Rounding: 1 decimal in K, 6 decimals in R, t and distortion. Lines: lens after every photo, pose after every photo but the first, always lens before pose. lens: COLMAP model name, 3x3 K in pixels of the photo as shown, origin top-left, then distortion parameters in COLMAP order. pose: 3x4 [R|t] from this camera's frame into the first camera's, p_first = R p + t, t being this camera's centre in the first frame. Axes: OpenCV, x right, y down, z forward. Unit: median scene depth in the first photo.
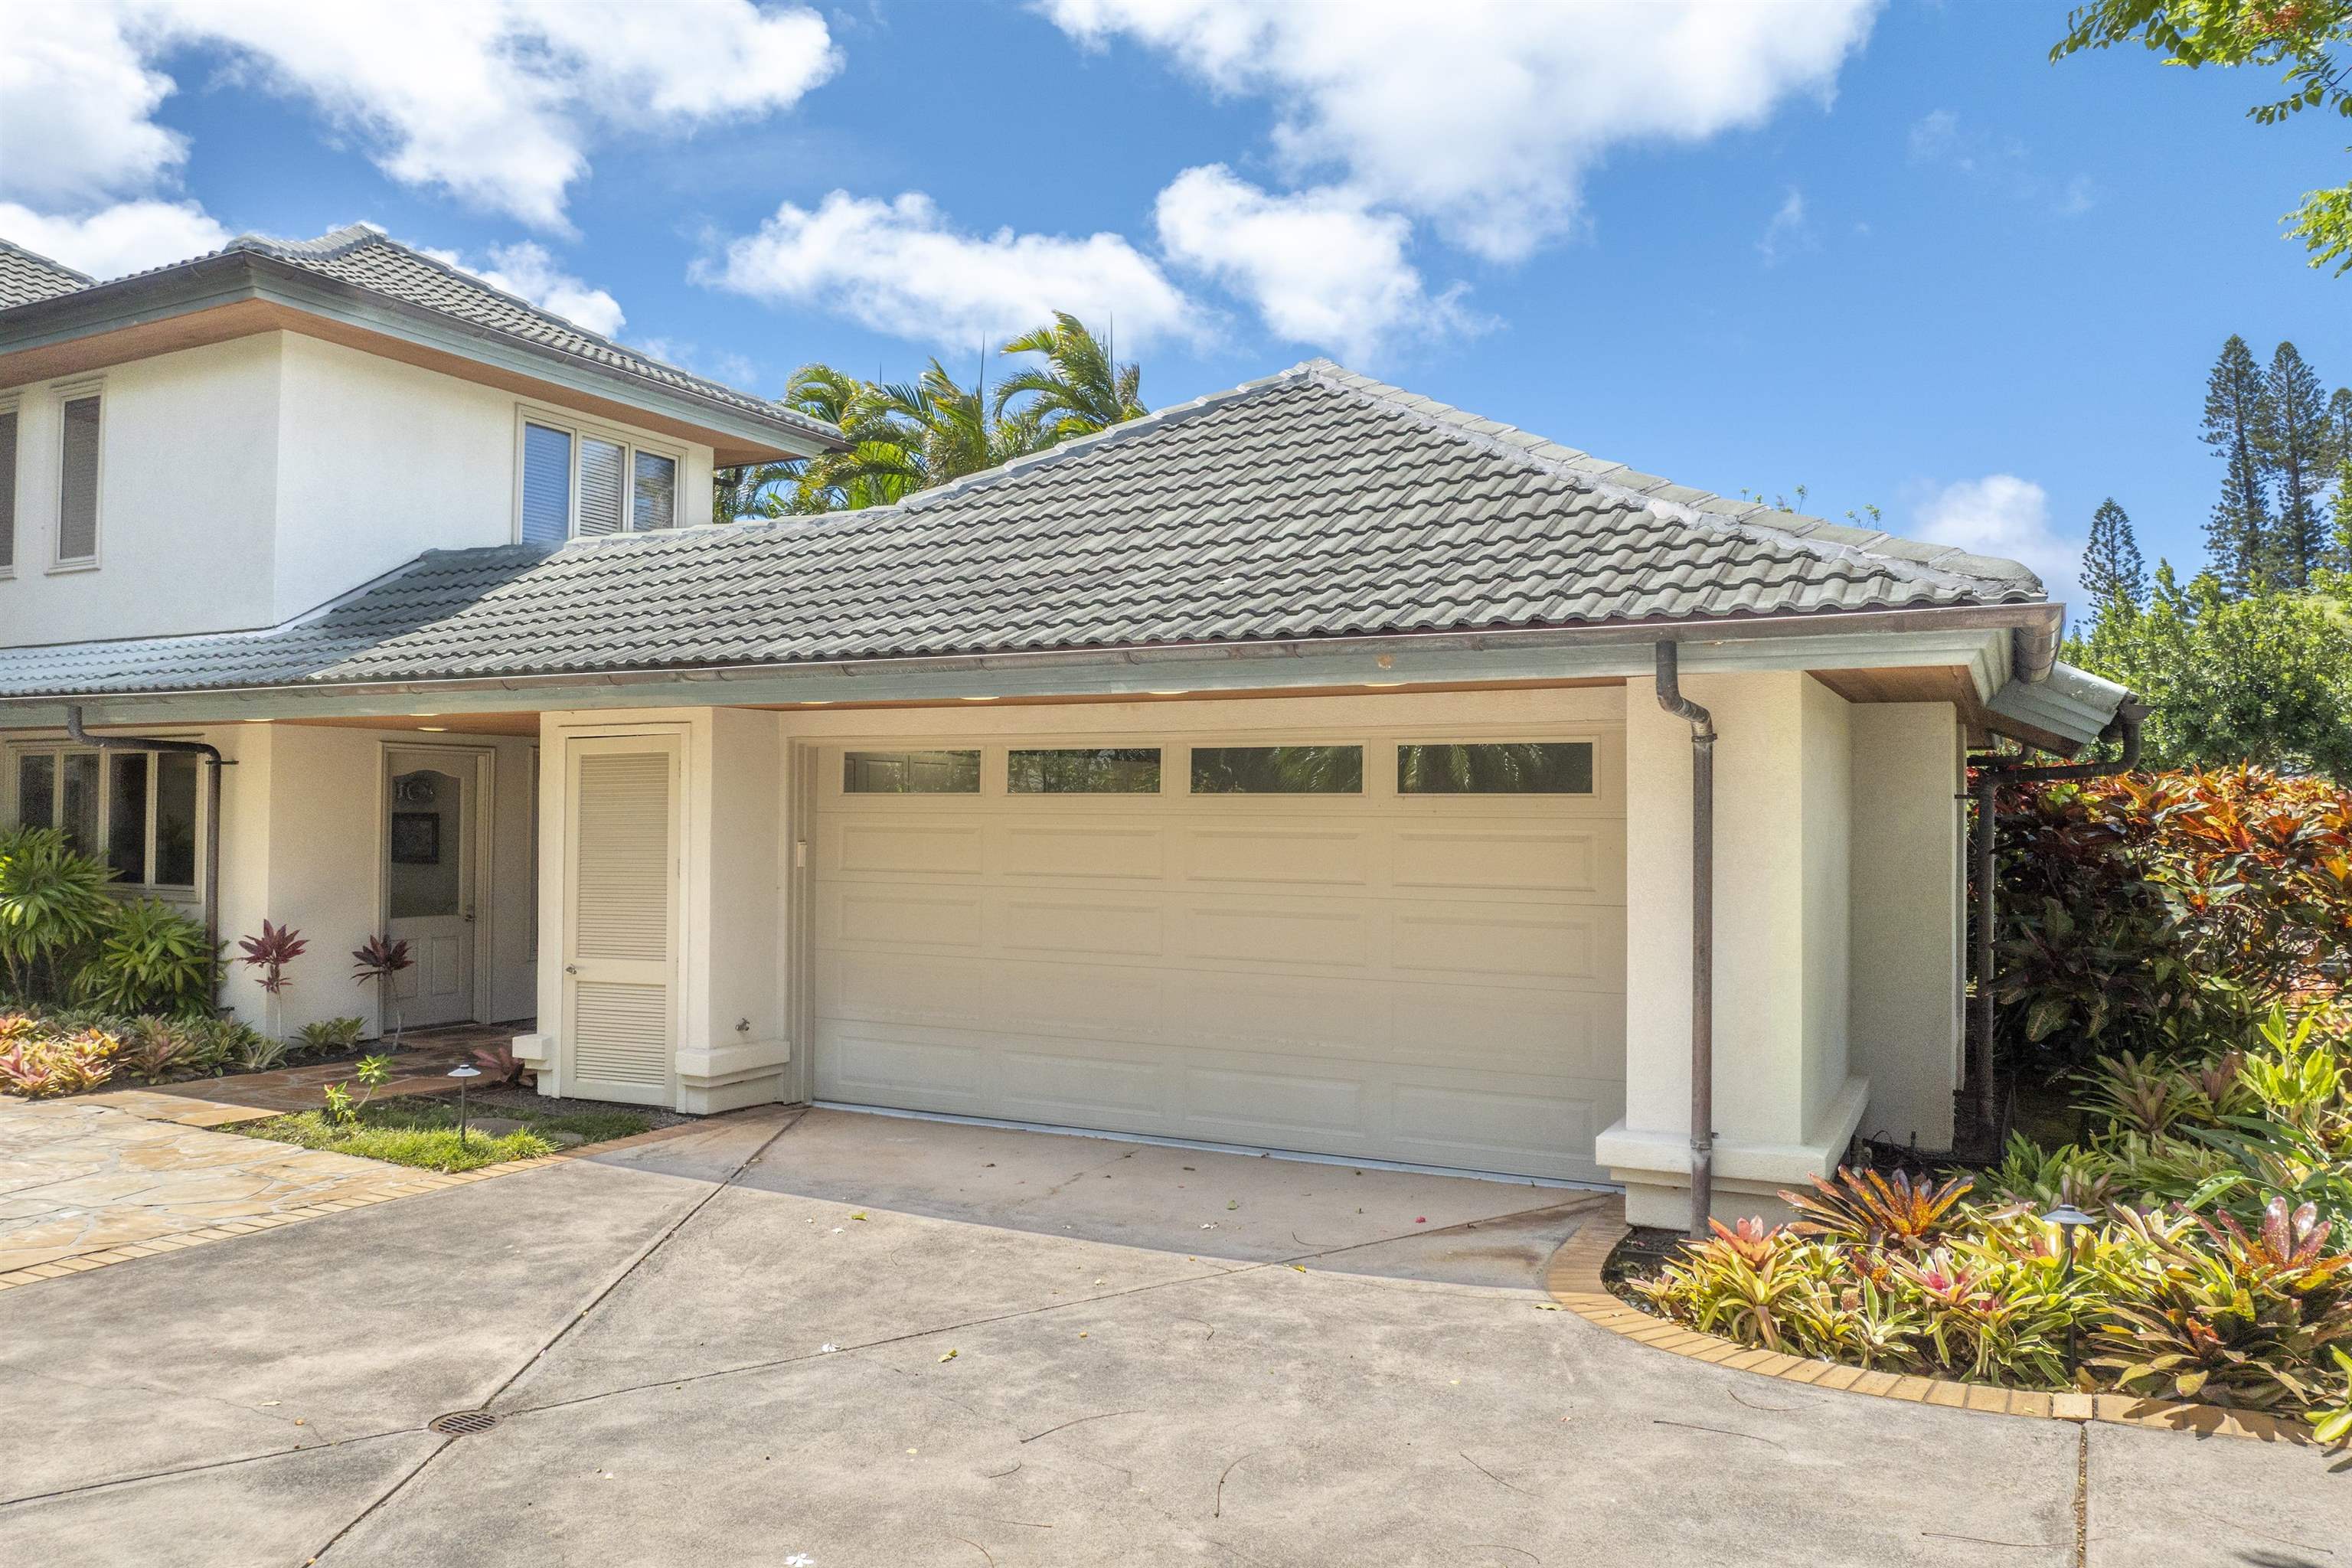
lens RADIAL K [[1883.2, 0, 1176.0], [0, 1883.2, 784.0], [0, 0, 1]] dist [-0.007918, -0.006094]
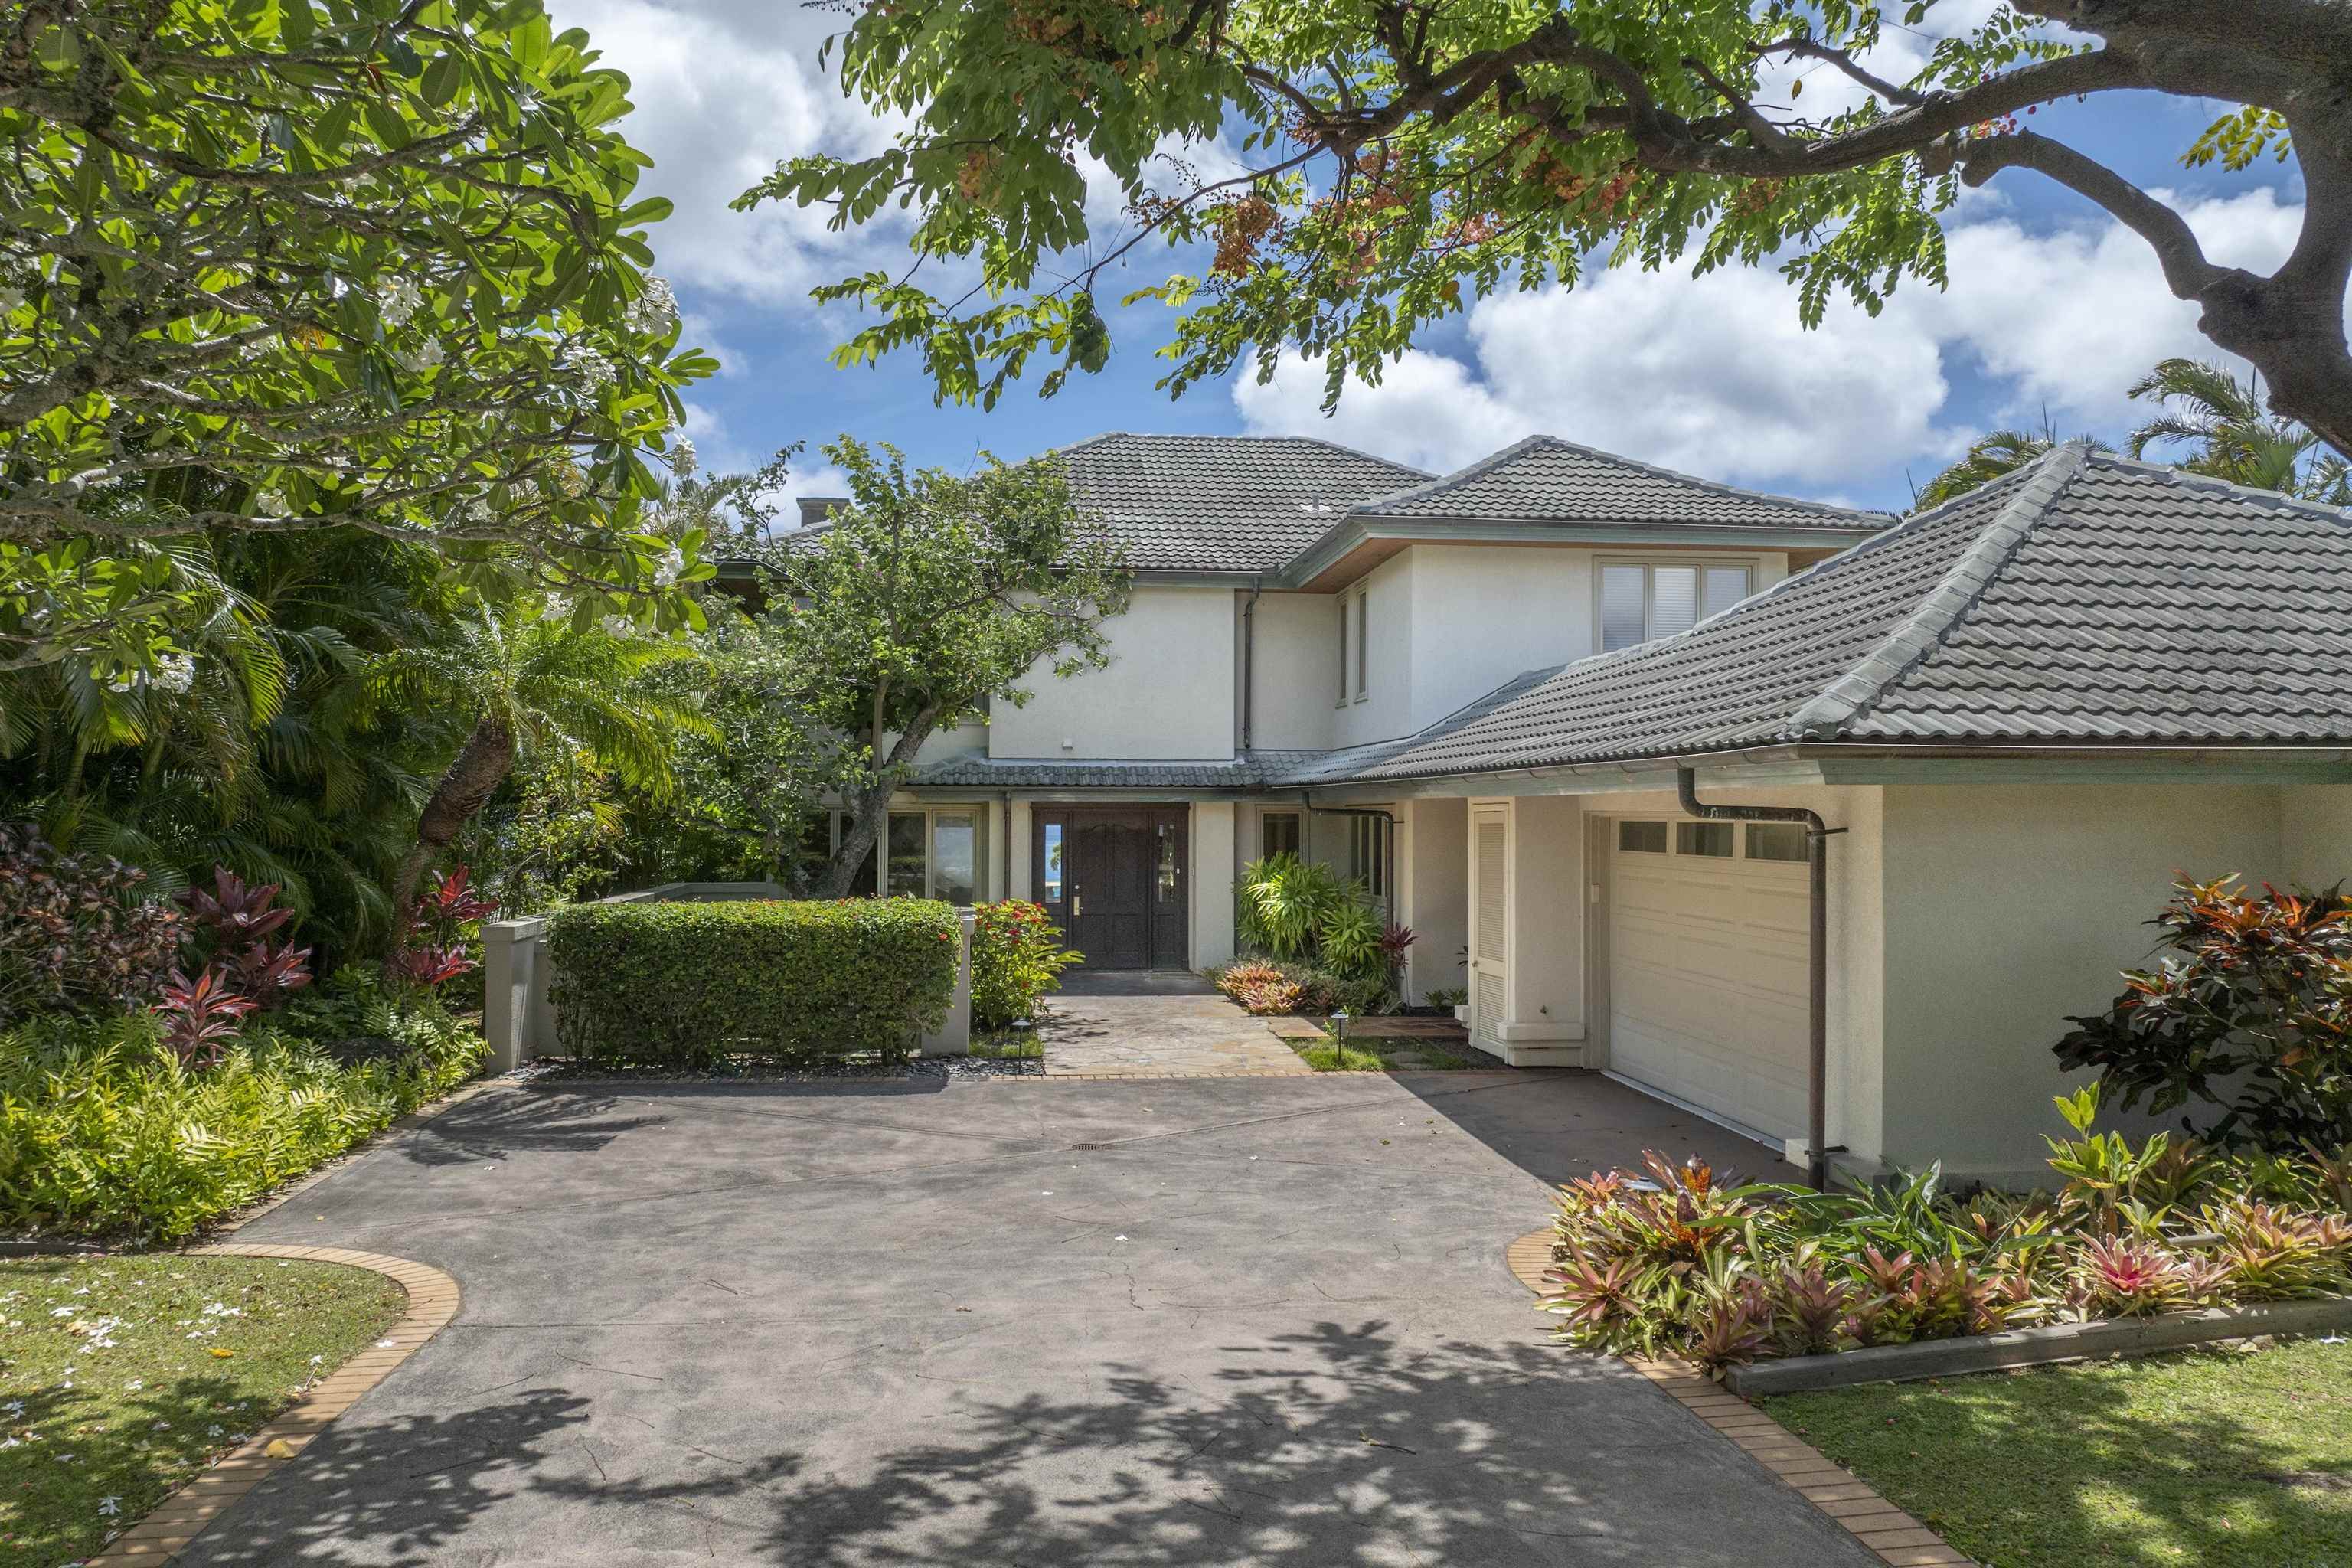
lens RADIAL K [[1883.2, 0, 1176.0], [0, 1883.2, 784.0], [0, 0, 1]] dist [-0.007918, -0.006094]
pose [[0.571212, -0.007662, -0.820767, 0.778126], [-0.002312, 0.999937, -0.010944, -0.028496], [0.820800, 0.008149, 0.571158, -0.062852]]
